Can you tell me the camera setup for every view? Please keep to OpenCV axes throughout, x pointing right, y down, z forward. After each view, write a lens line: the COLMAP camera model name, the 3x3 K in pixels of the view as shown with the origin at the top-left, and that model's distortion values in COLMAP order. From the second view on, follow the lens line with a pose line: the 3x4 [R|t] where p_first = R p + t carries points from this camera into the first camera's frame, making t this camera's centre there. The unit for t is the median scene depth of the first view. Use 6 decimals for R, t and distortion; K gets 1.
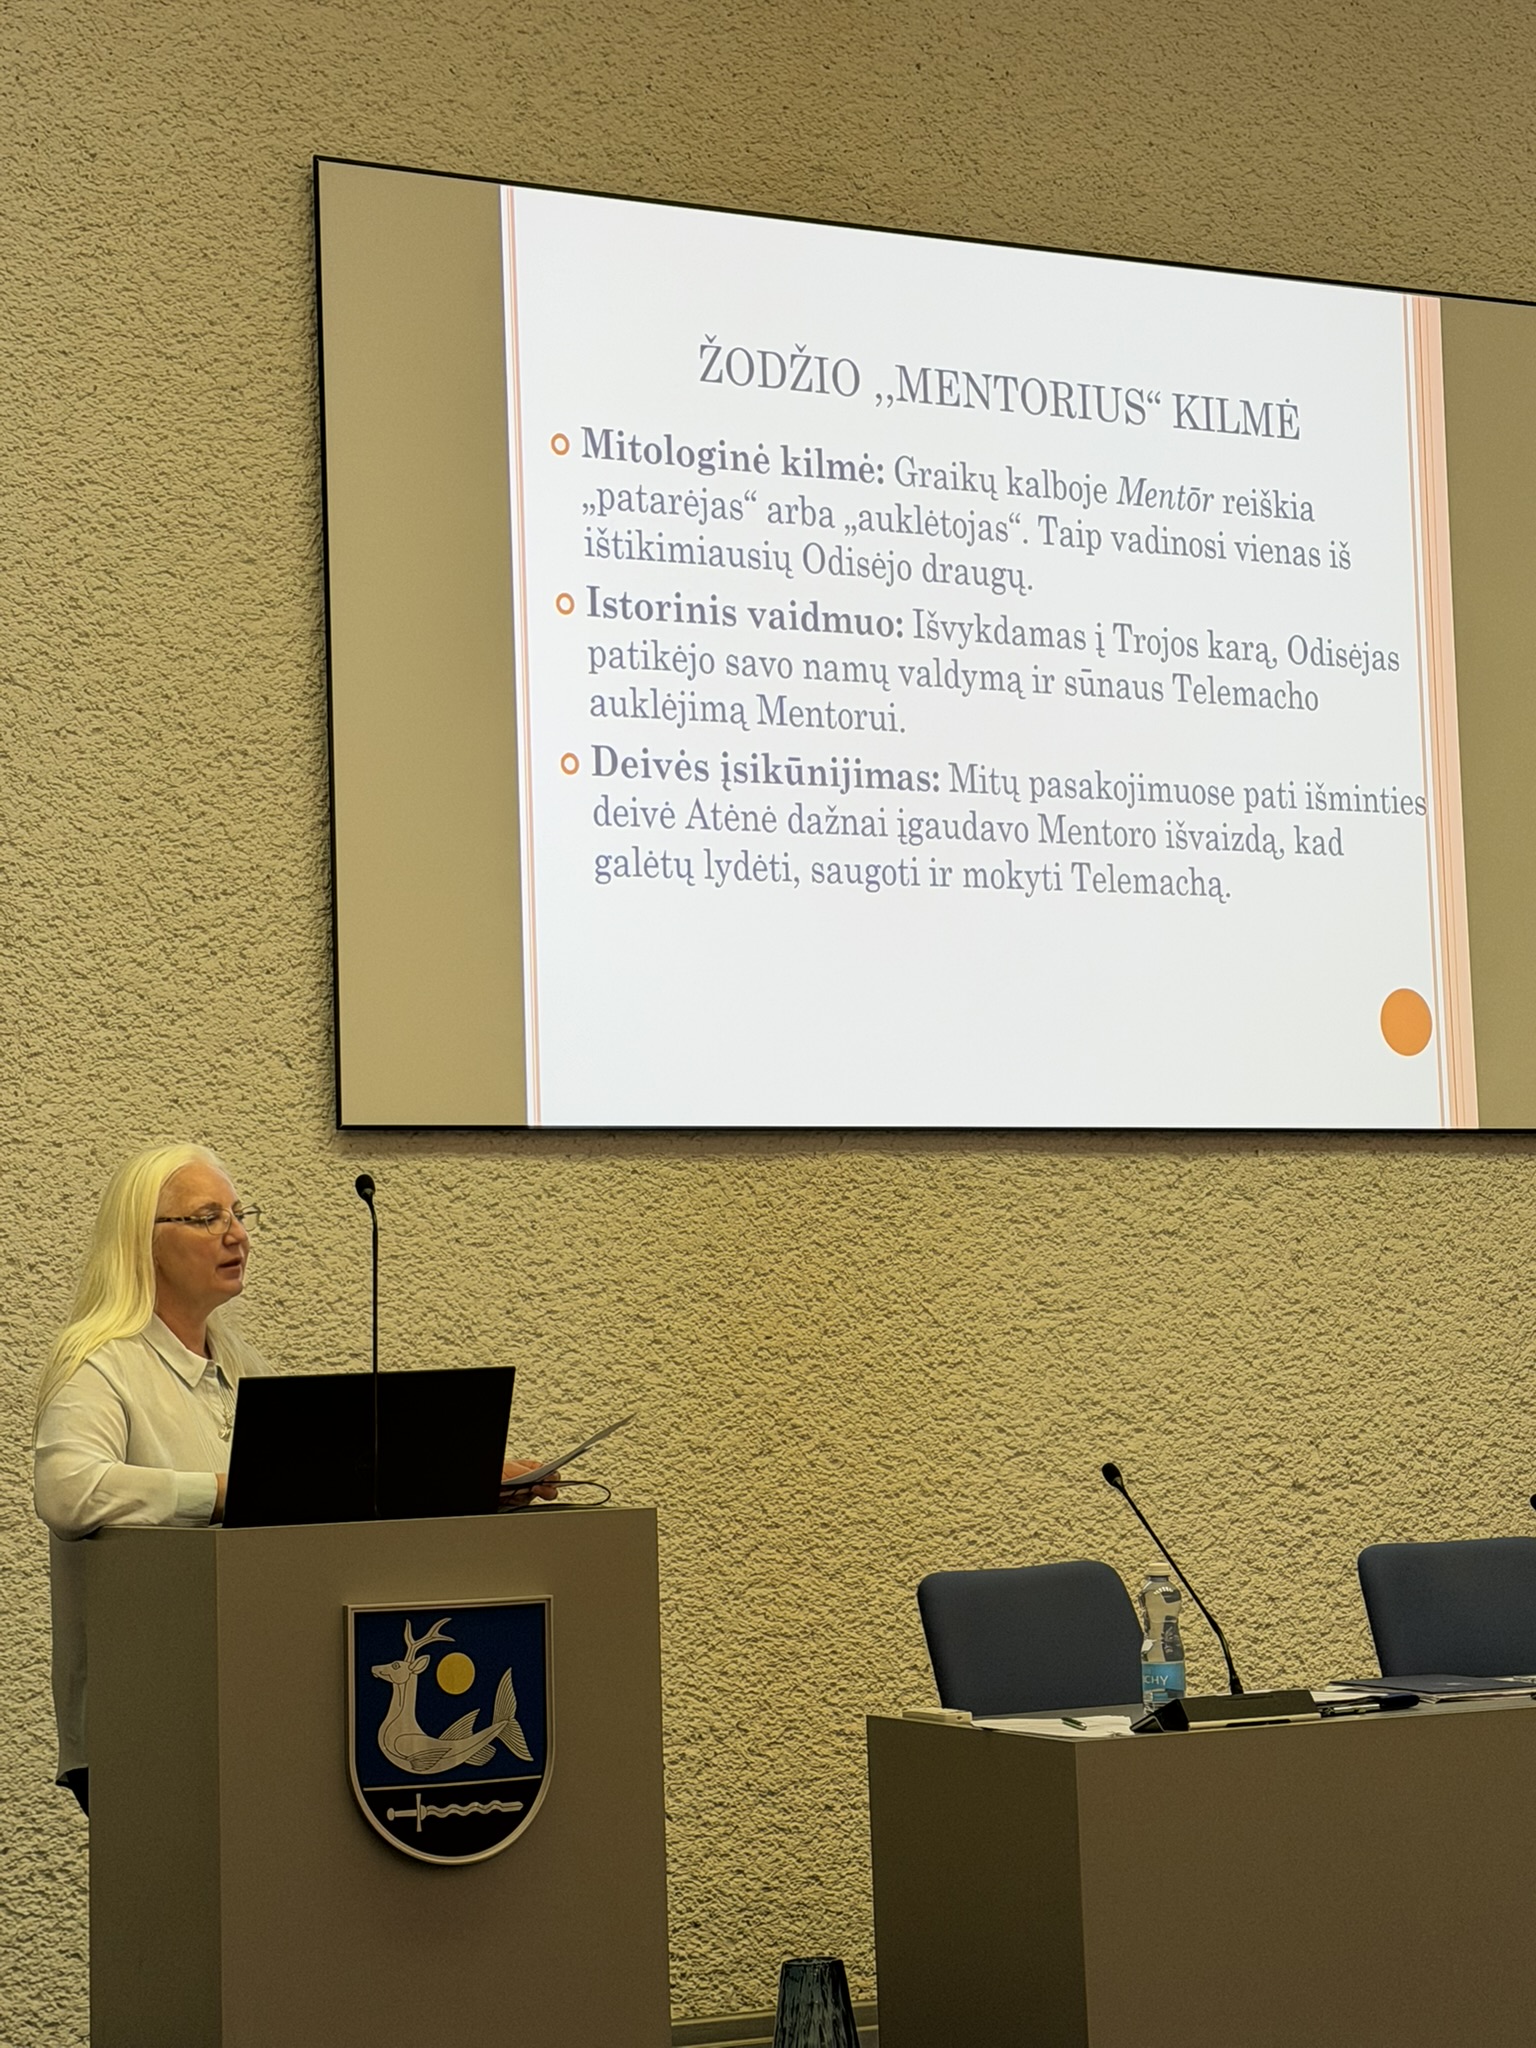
lens RADIAL K [[3621.0, 0, 792.3], [0, 3621.0, 1042.6], [0, 0, 1]] dist [0.137839, 0.000000]
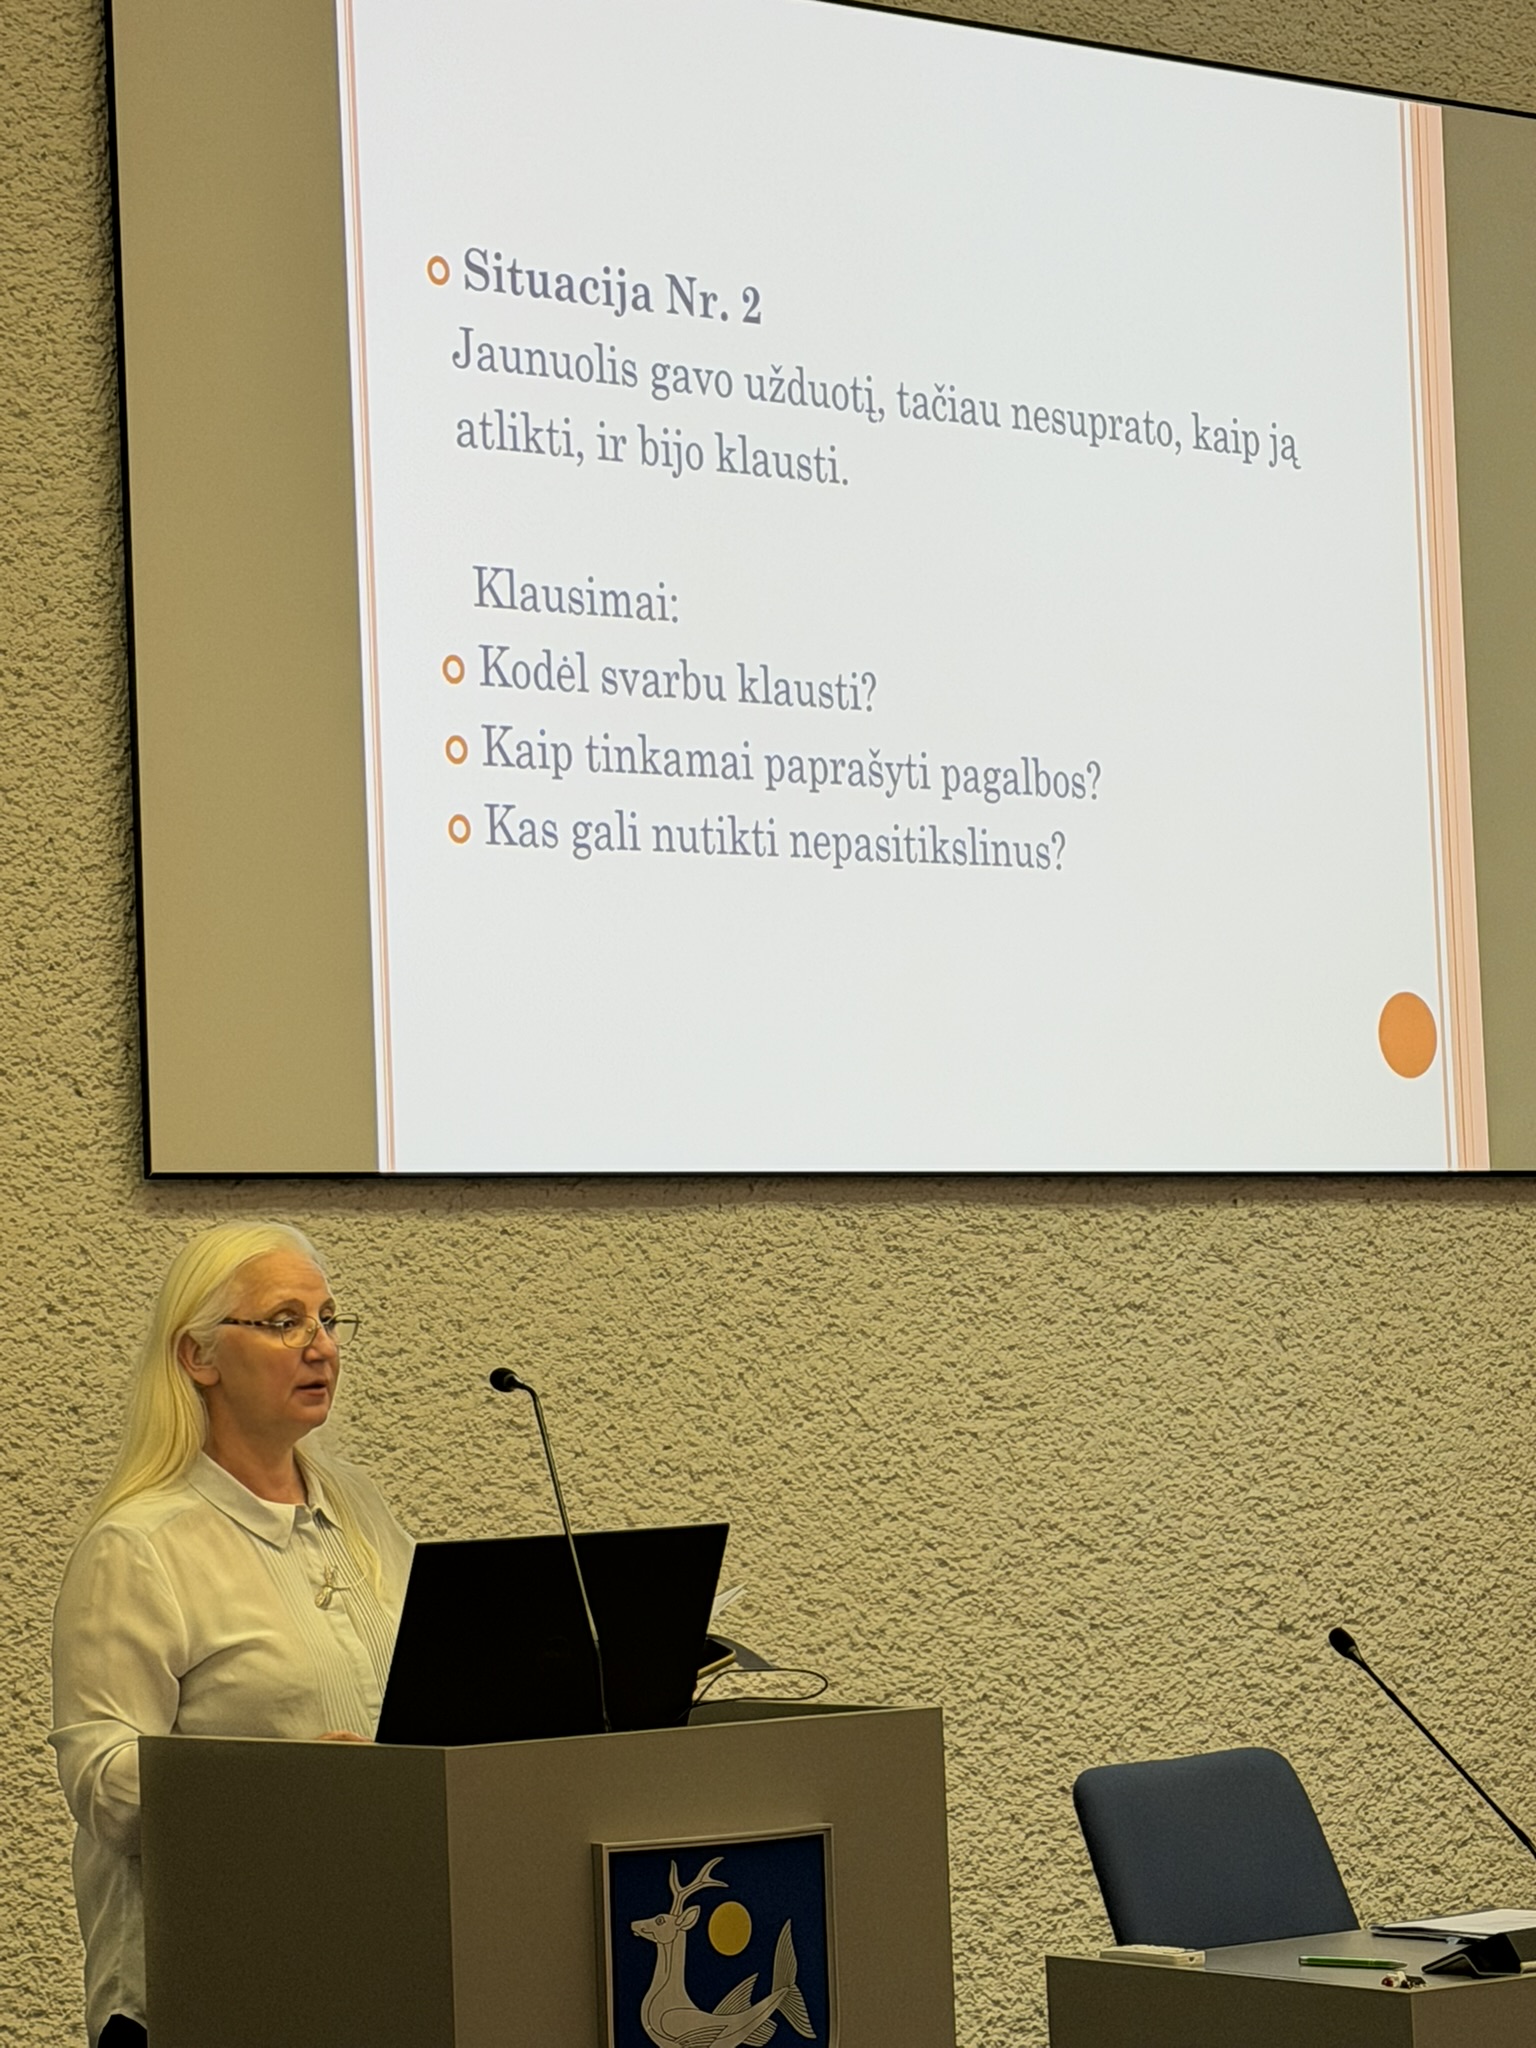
lens RADIAL K [[4819.3, 0, 671.1], [0, 4819.3, 1097.9], [0, 0, 1]] dist [0.131459, 0.000000]
pose [[0.985760, 0.006092, 0.168050, -0.182090], [-0.010416, 0.999637, 0.024863, -0.018307], [-0.167837, -0.026260, 0.985465, -0.002236]]
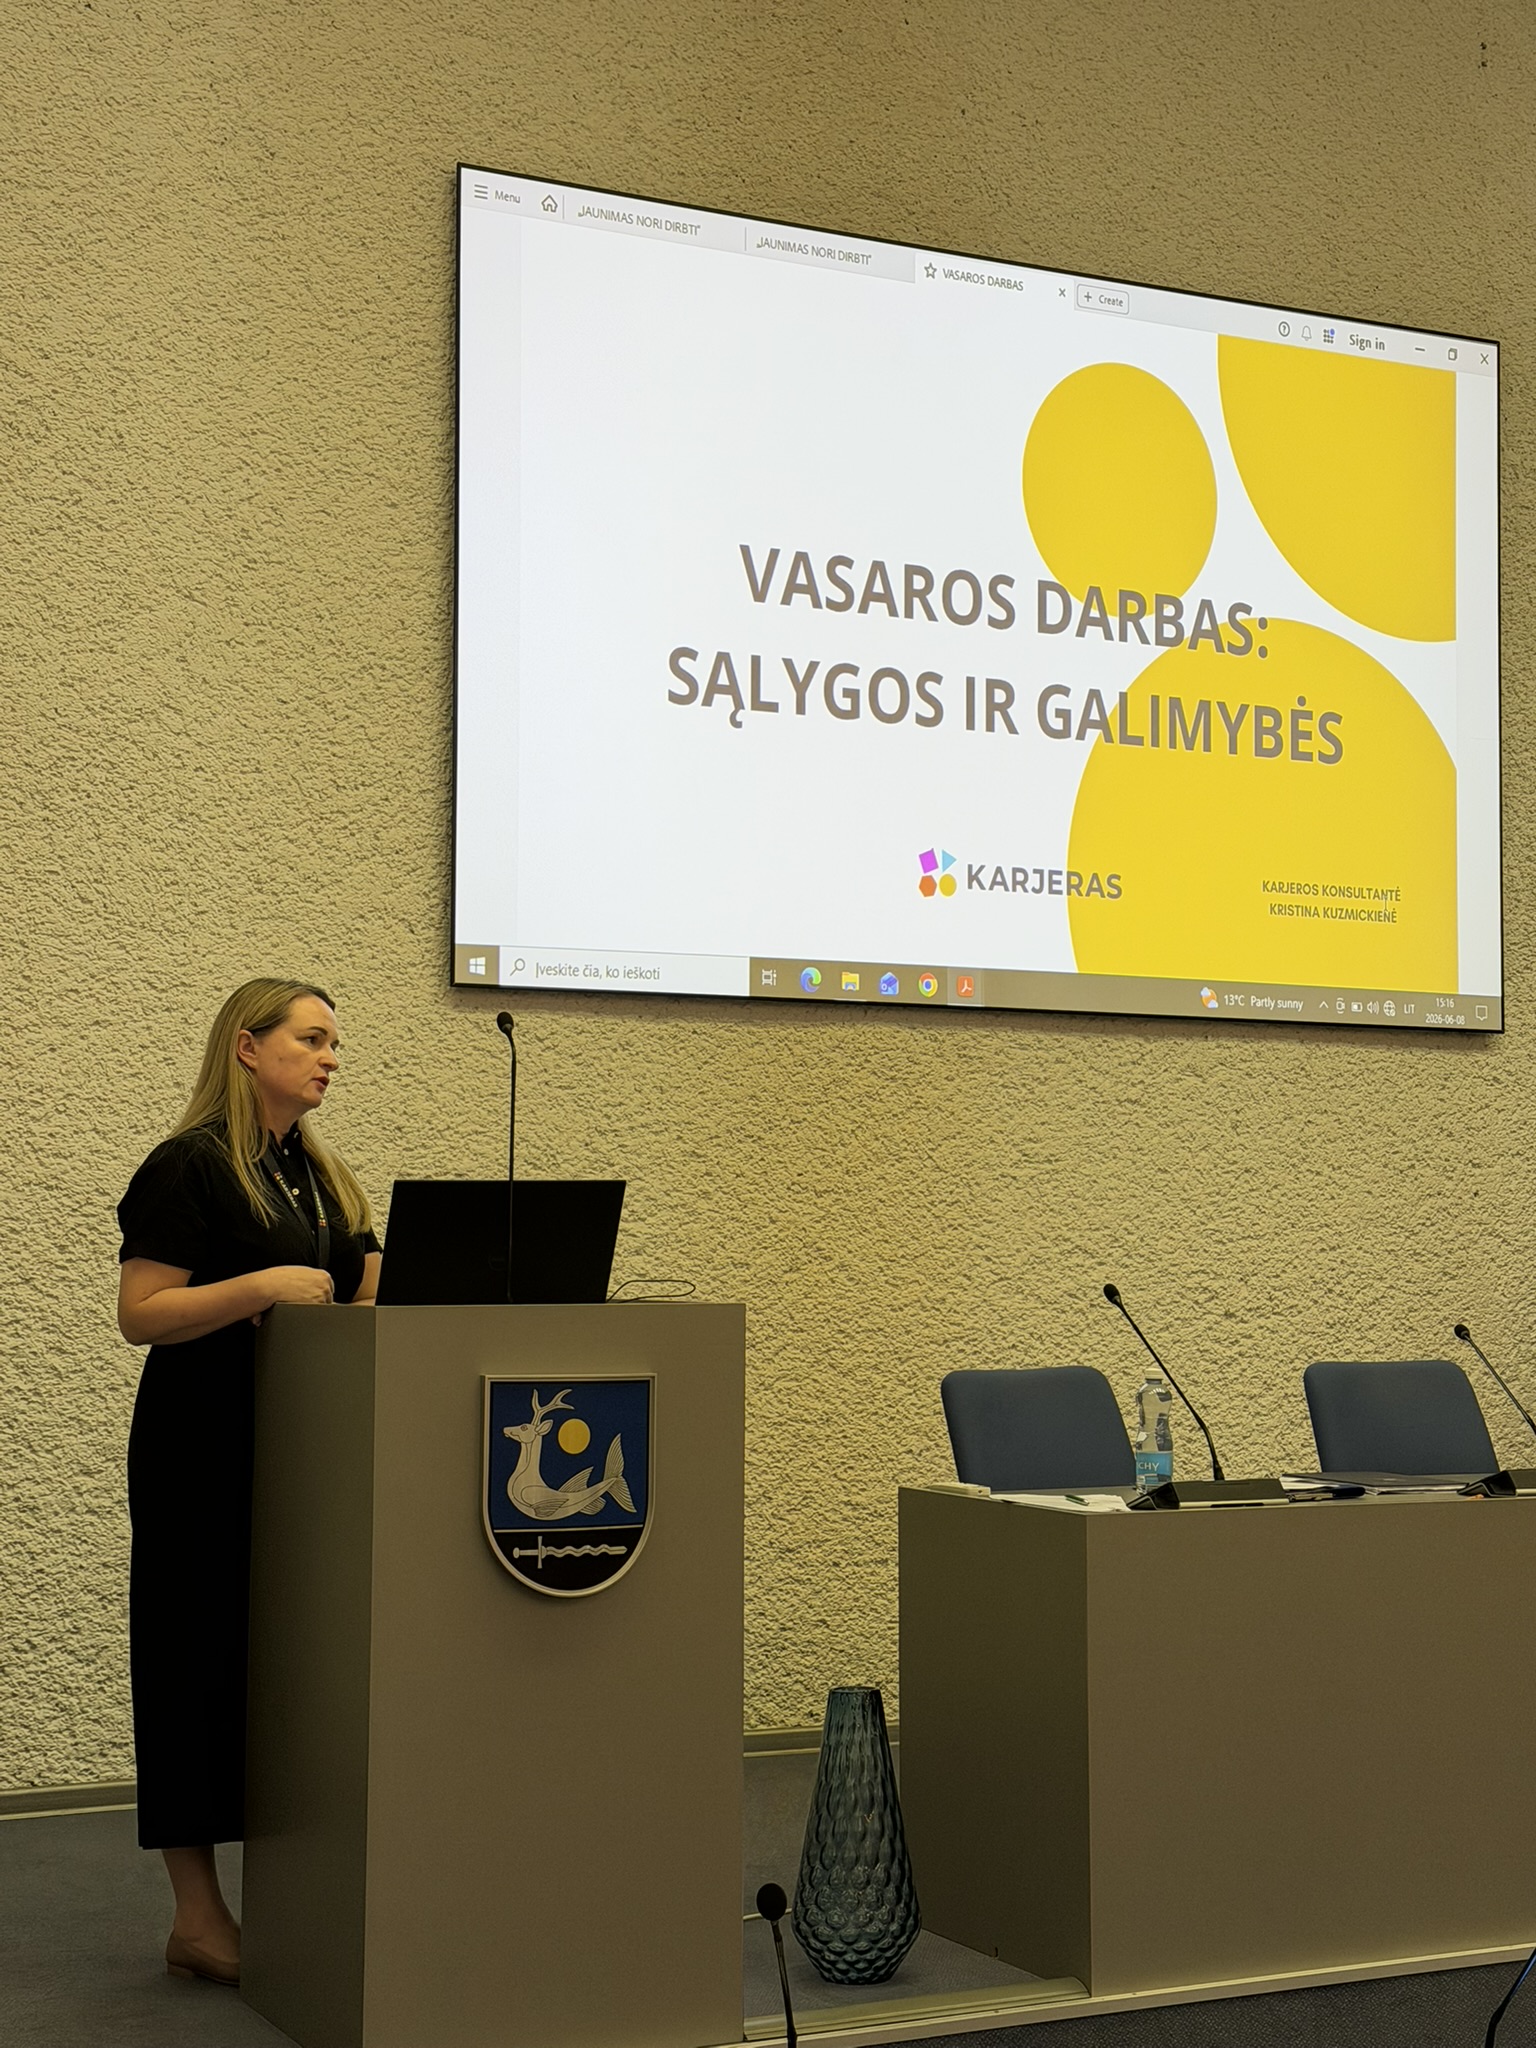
lens RADIAL K [[2895.8, 0, 762.0], [0, 2895.8, 1044.0], [0, 0, 1]] dist [0.124977, 0.000000]
pose [[0.999261, 0.037794, 0.006955, -0.028231], [-0.037976, 0.998877, 0.028337, 0.011701], [-0.005876, -0.028580, 0.999574, 0.043111]]
